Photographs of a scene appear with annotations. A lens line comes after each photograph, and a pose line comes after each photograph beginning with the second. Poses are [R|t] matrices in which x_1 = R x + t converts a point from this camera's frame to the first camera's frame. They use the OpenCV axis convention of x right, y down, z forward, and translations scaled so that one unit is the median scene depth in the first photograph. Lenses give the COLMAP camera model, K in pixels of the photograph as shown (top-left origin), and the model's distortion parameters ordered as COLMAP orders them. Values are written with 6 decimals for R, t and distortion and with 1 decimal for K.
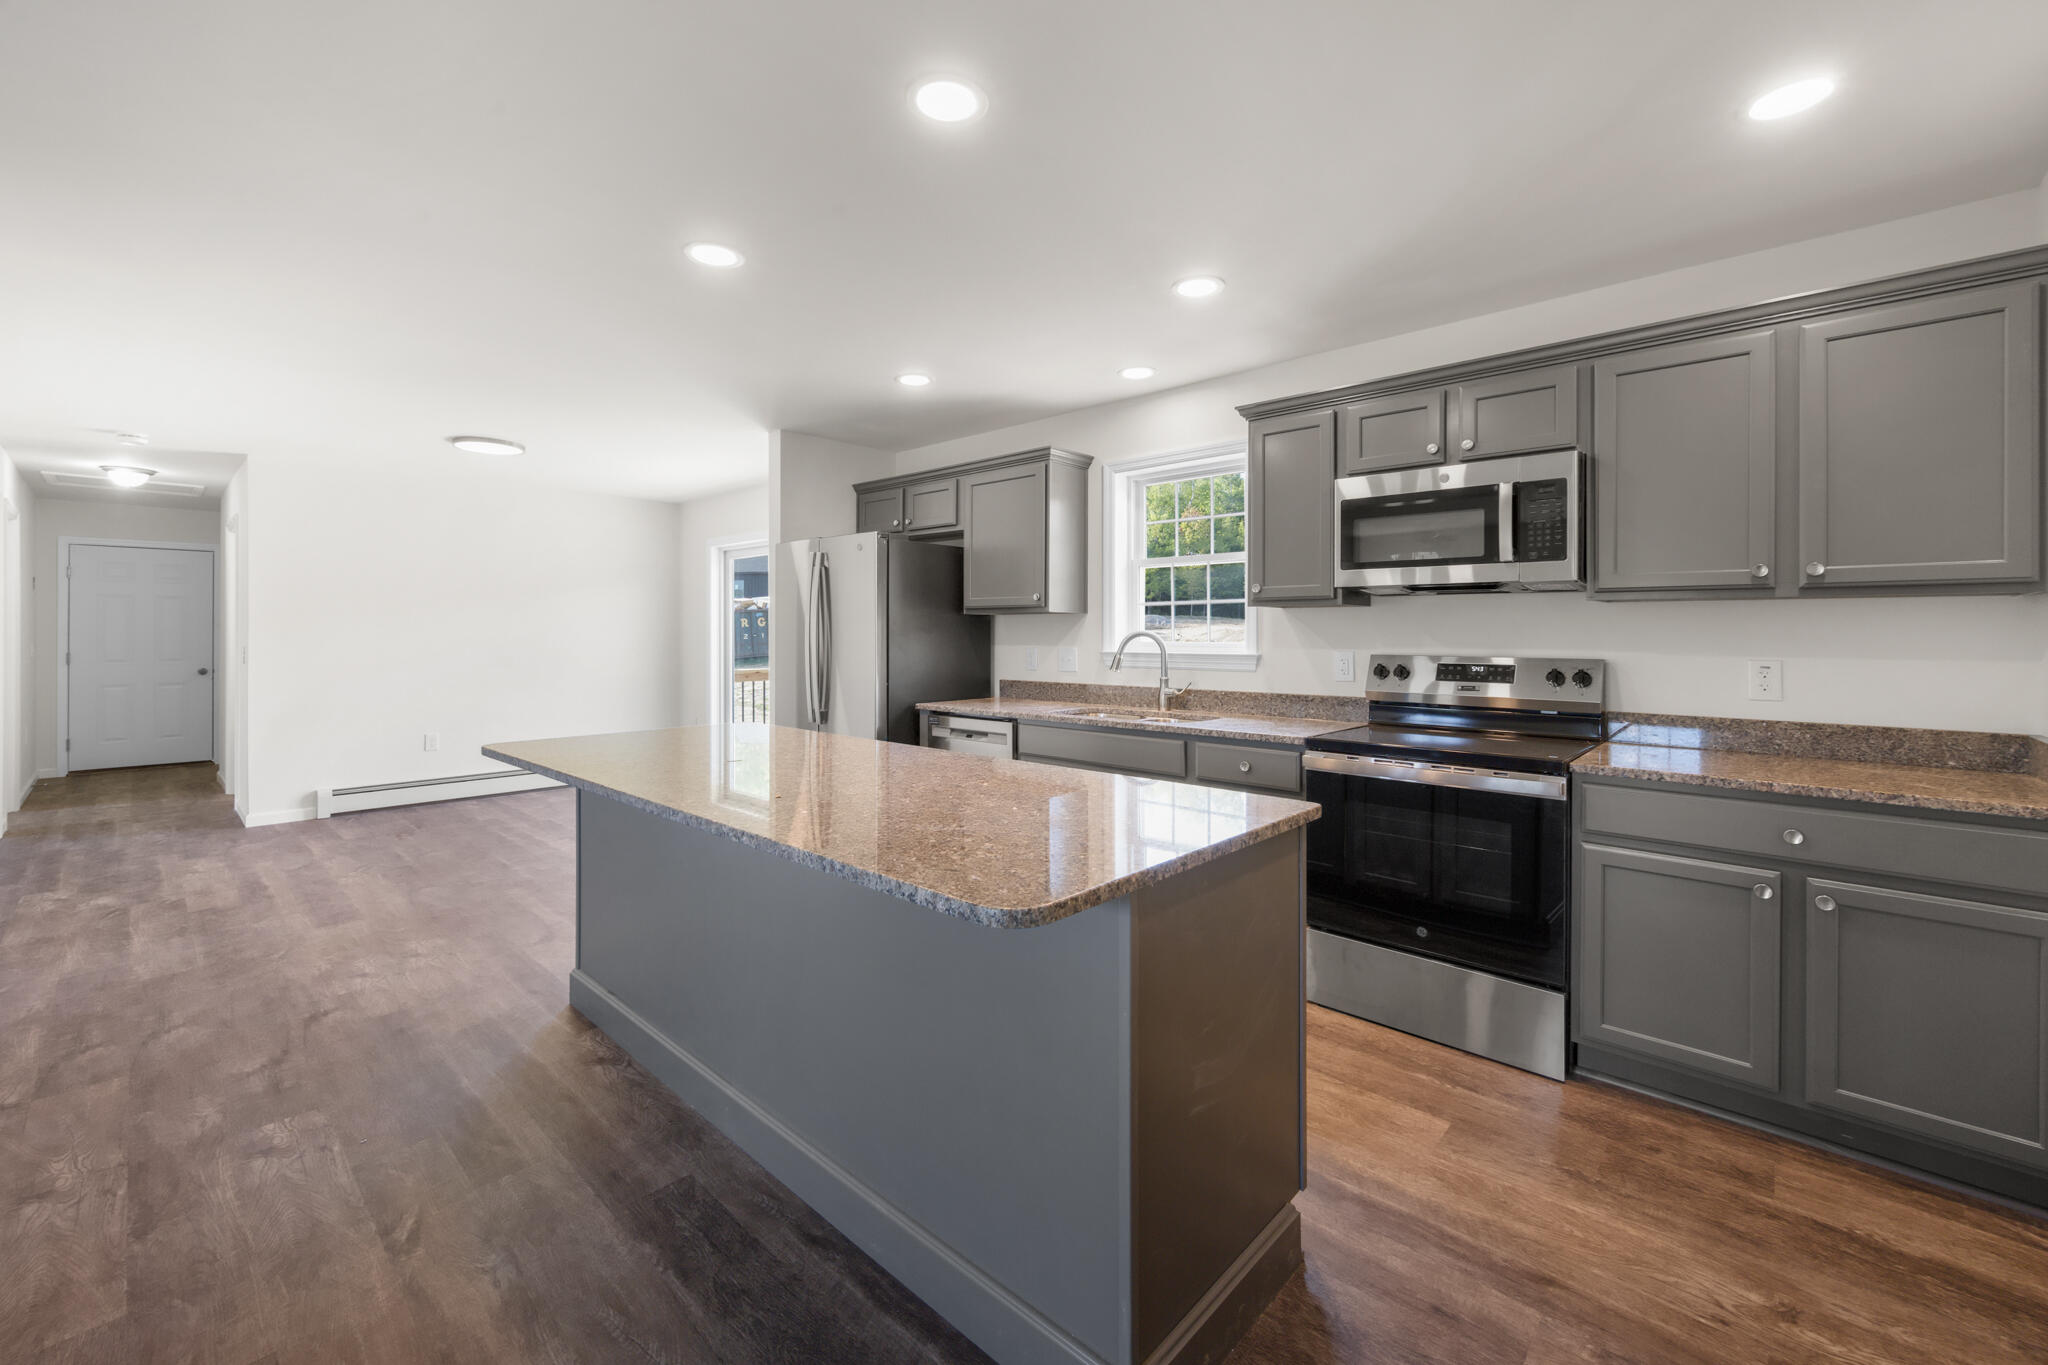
lens RADIAL K [[827.6, 0, 1021.0], [0, 827.6, 632.2], [0, 0, 1]] dist [0.000549, 0.000130]
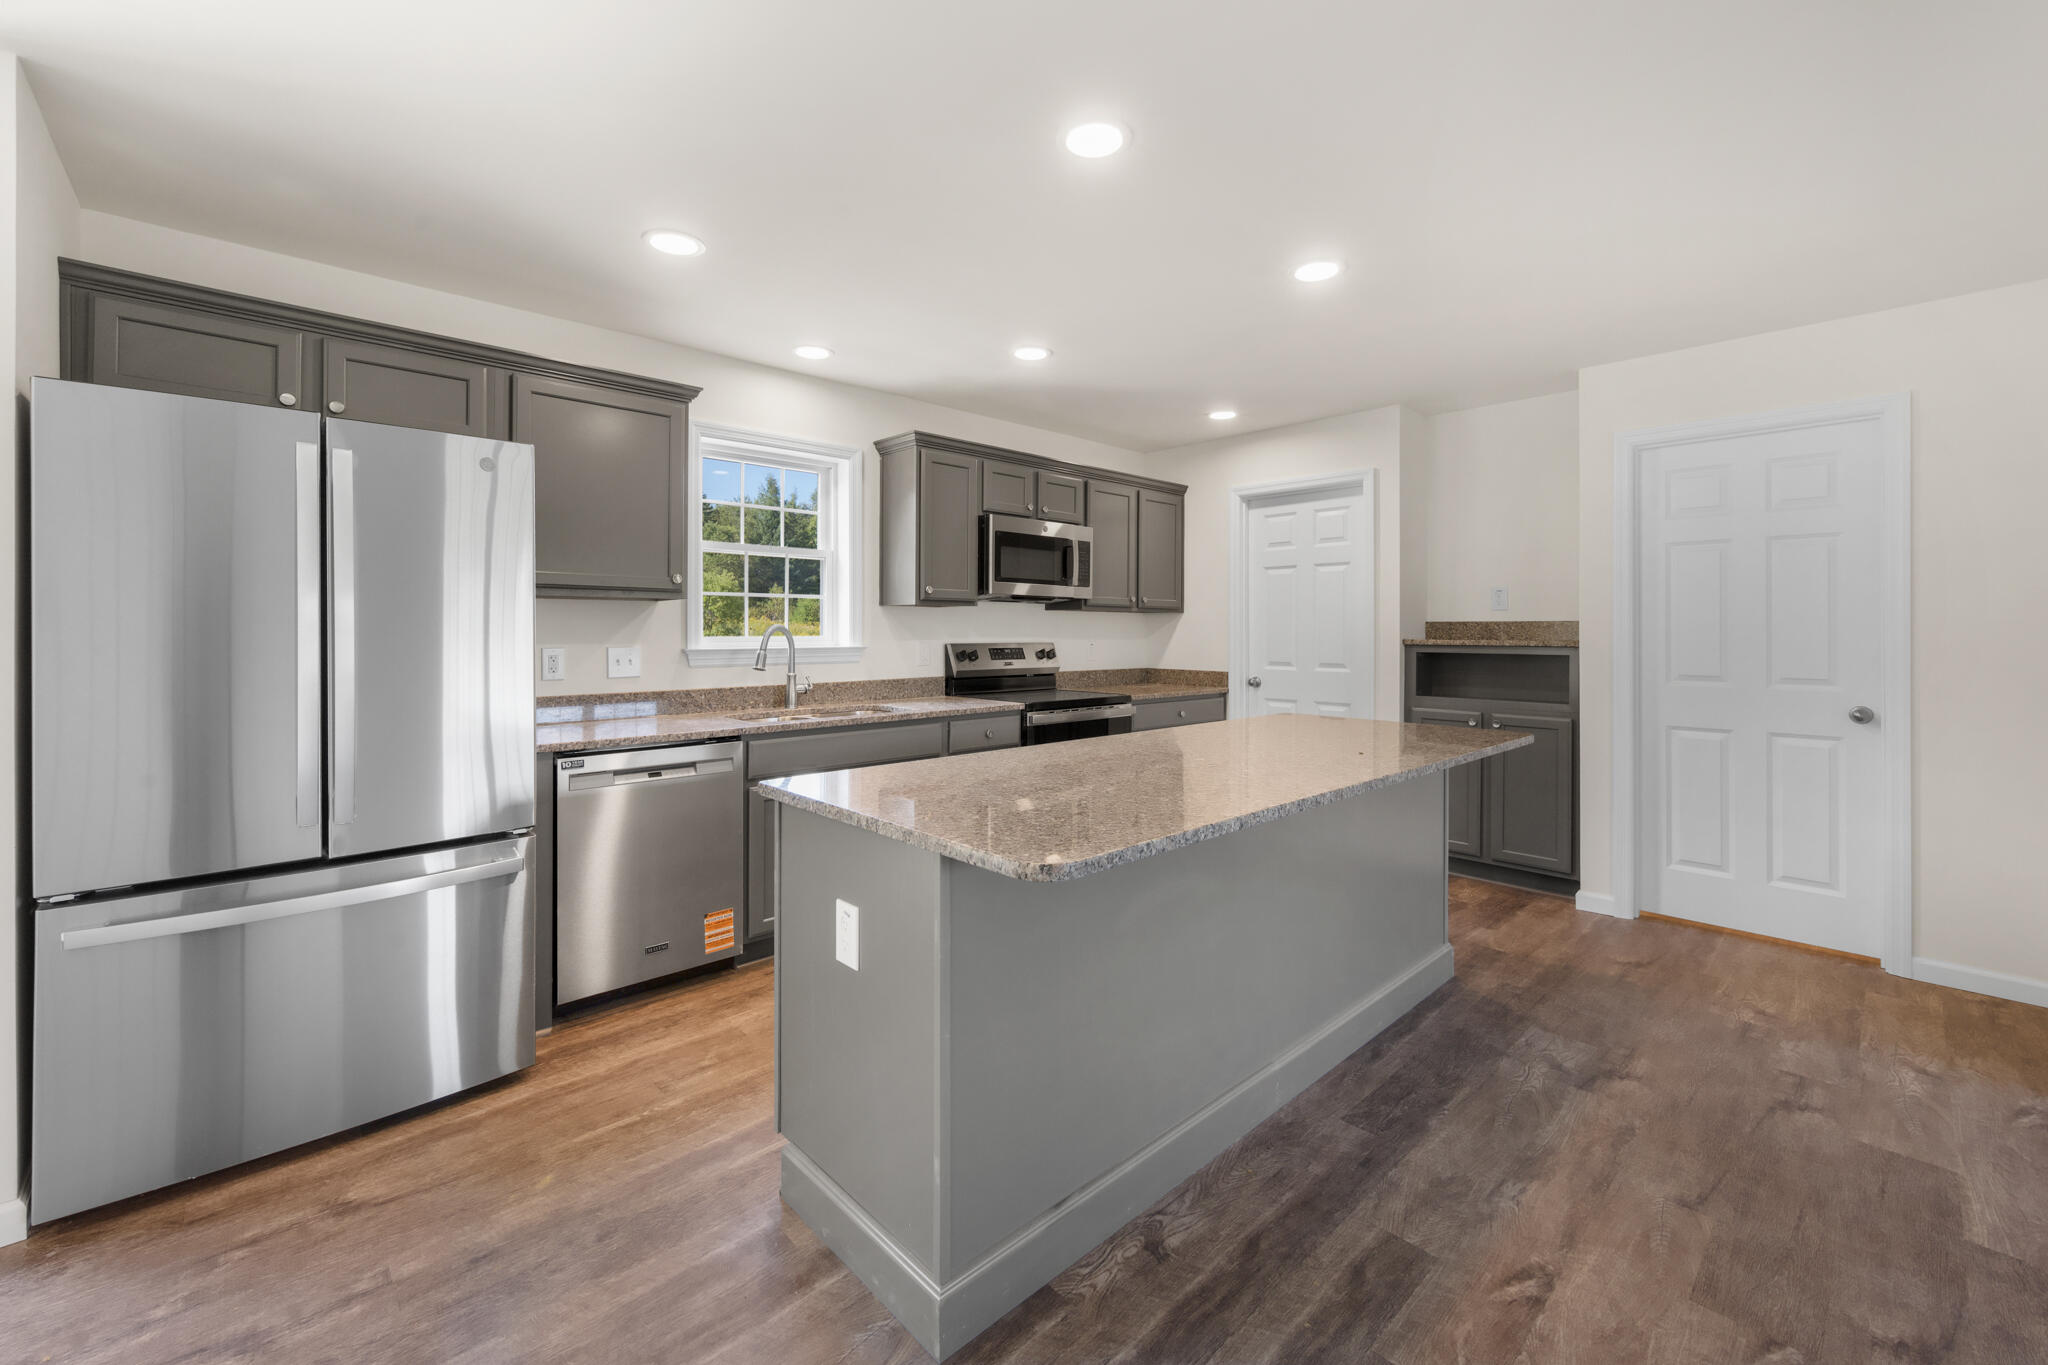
lens RADIAL K [[827.6, 0, 1021.0], [0, 827.6, 632.2], [0, 0, 1]] dist [0.000549, 0.000130]
pose [[0.074860, -0.004043, 0.997186, -0.918917], [-0.002560, 0.999988, 0.004247, 0.002599], [-0.997191, -0.002870, 0.074848, 0.808566]]
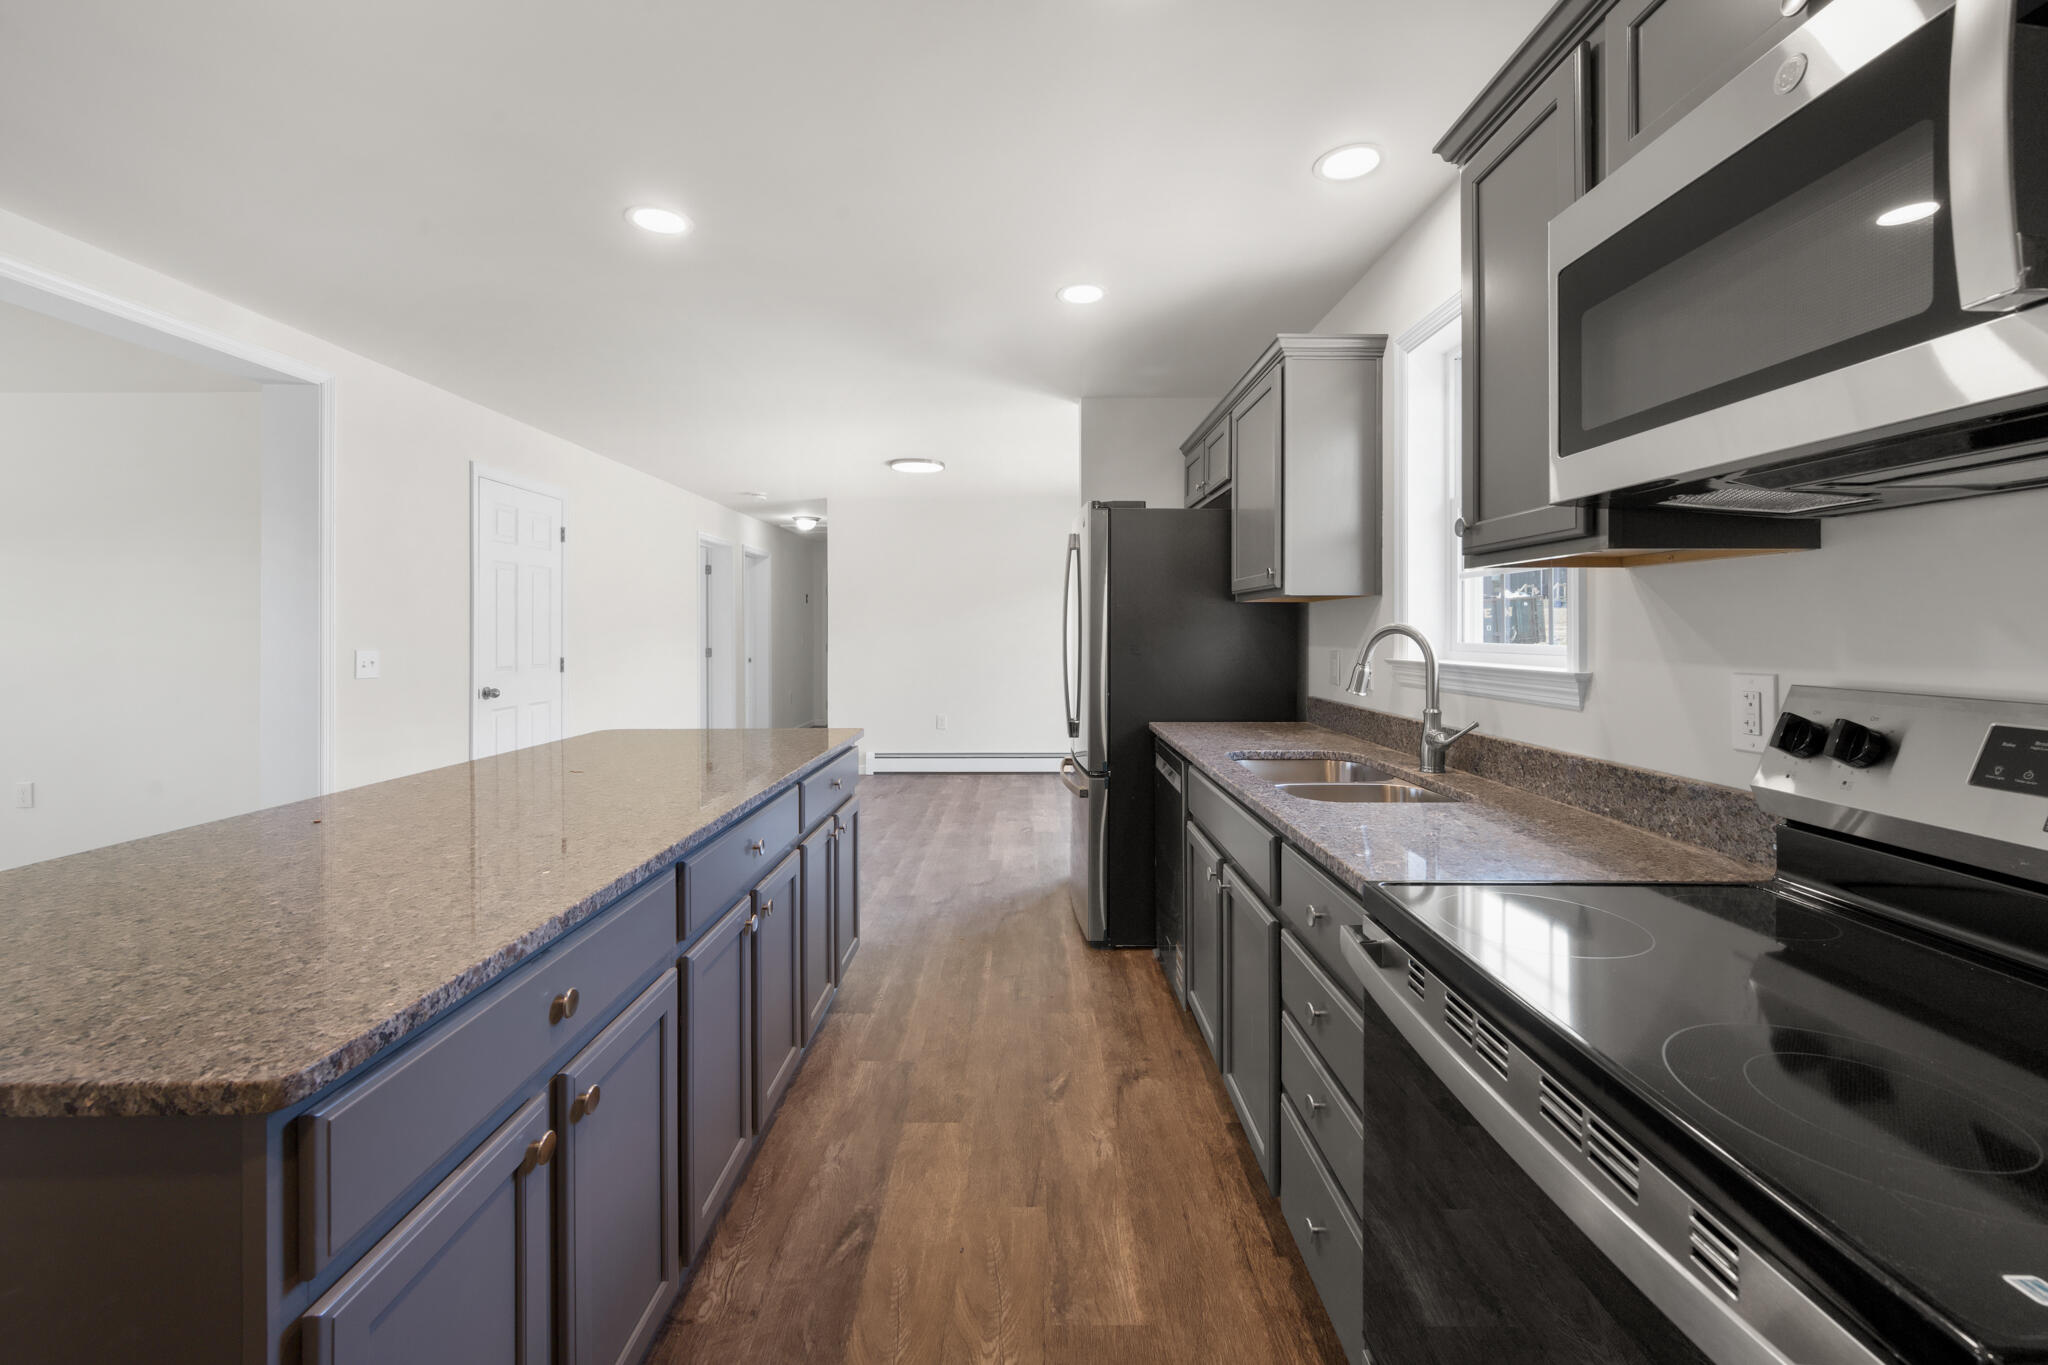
lens RADIAL K [[827.9, 0, 1035.3], [0, 827.9, 631.1], [0, 0, 1]] dist [0.000756, 0.000092]
pose [[0.688486, -0.000889, -0.725249, 0.468669], [0.002071, 0.999998, 0.000741, 0.003061], [0.725247, -0.002012, 0.688486, 0.537031]]
